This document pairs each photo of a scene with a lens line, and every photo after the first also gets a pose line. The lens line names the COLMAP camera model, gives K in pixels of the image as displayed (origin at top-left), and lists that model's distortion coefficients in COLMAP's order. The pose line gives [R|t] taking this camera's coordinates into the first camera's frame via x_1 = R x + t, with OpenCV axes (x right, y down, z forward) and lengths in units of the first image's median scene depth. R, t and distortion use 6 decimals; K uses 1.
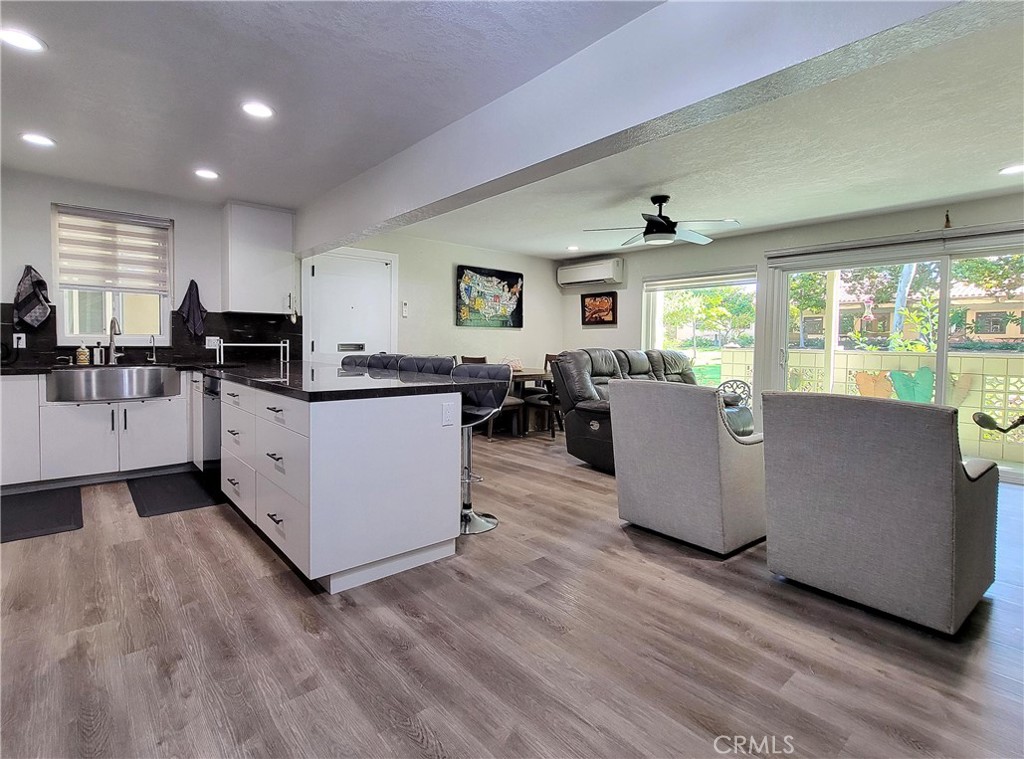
lens RADIAL K [[500.5, 0, 490.9], [0, 500.5, 359.9], [0, 0, 1]] dist [-0.000561, 0.000221]
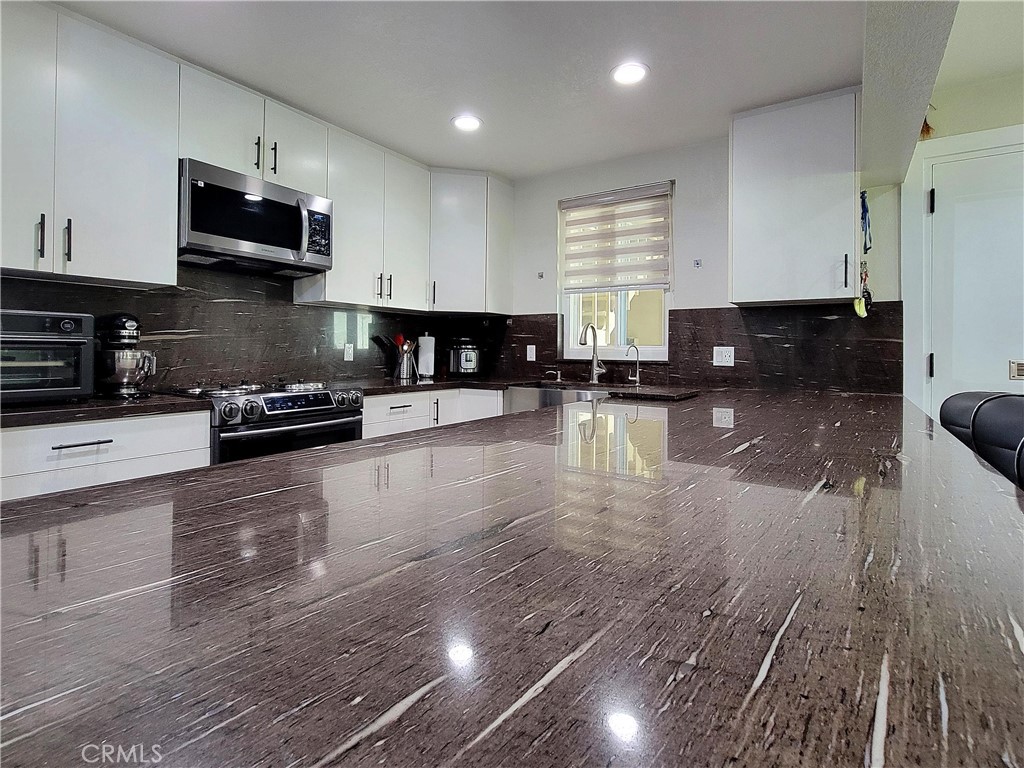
lens RADIAL K [[502.5, 0, 515.5], [0, 502.5, 347.3], [0, 0, 1]] dist [-0.004480, -0.000548]
pose [[0.287924, -0.014849, -0.957538, -0.037337], [-0.039585, 0.998841, -0.027392, -0.022362], [0.956835, 0.045791, 0.287003, 0.711286]]
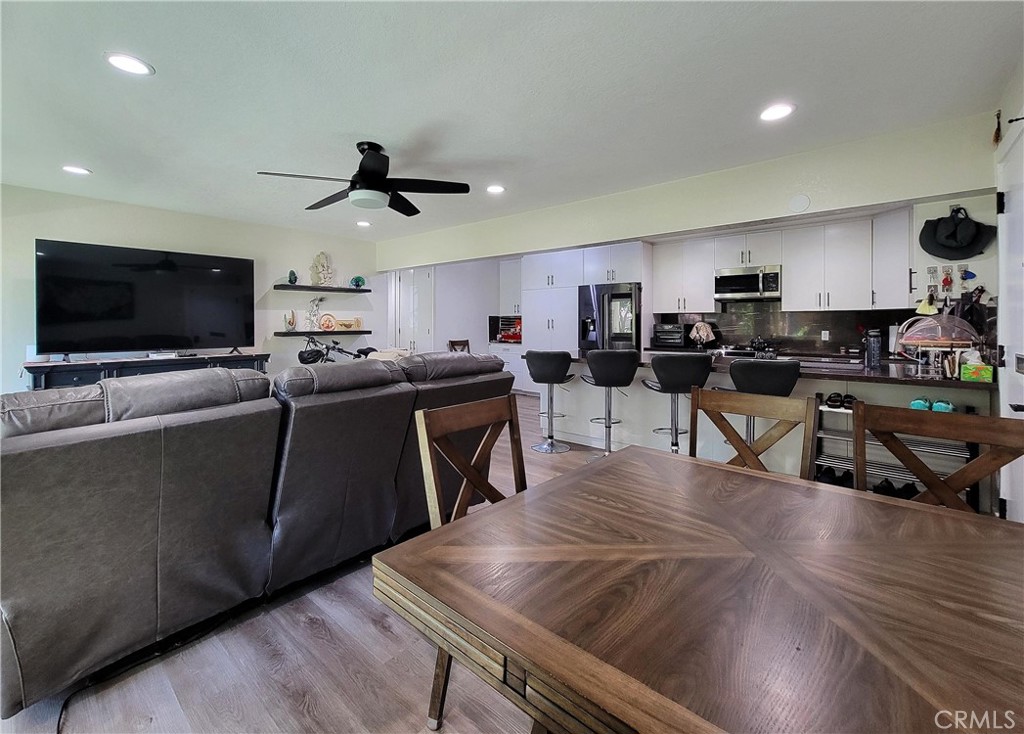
lens RADIAL K [[452.8, 0, 495.2], [0, 452.8, 324.0], [0, 0, 1]] dist [-0.001254, -0.000156]
pose [[-0.987702, -0.012005, -0.155888, 0.287939], [-0.017113, 0.999358, 0.031470, -0.089036], [0.155410, 0.033751, -0.987273, 1.917281]]
